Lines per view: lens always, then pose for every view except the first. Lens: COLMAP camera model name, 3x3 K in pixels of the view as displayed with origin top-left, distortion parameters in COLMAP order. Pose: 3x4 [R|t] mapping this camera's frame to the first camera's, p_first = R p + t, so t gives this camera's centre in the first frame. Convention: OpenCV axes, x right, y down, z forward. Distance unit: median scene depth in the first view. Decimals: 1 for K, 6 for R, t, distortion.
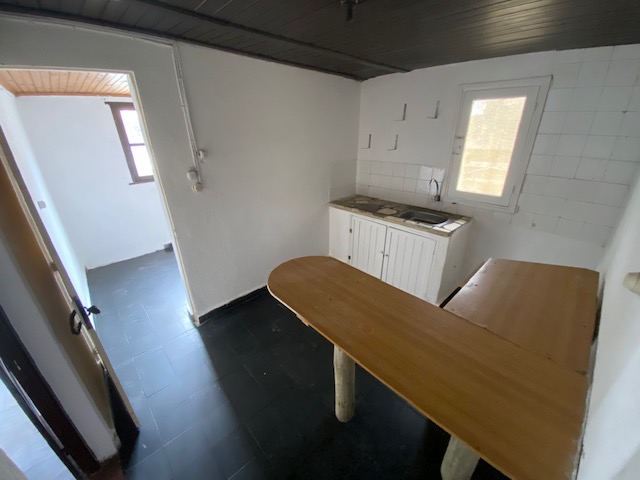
lens RADIAL K [[263.7, 0, 319.0], [0, 263.7, 242.5], [0, 0, 1]] dist [0.003597, -0.000881]
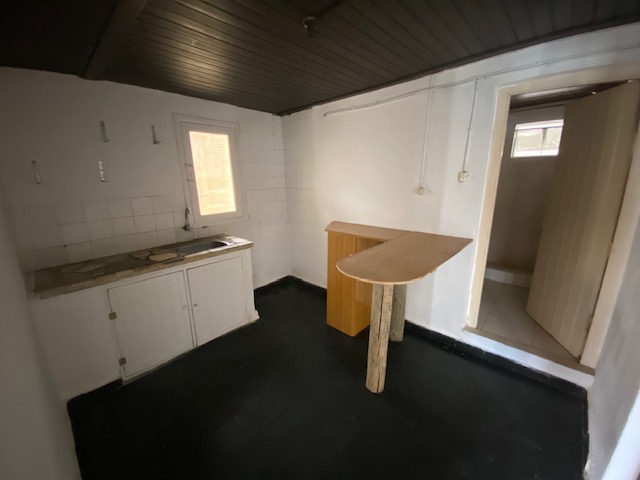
lens RADIAL K [[263.7, 0, 318.8], [0, 263.7, 239.1], [0, 0, 1]] dist [0.003597, -0.000881]
pose [[-0.046417, -0.235544, 0.970755, -0.580551], [0.414515, 0.879641, 0.233257, -0.187352], [-0.908858, 0.413220, 0.056806, 0.648071]]
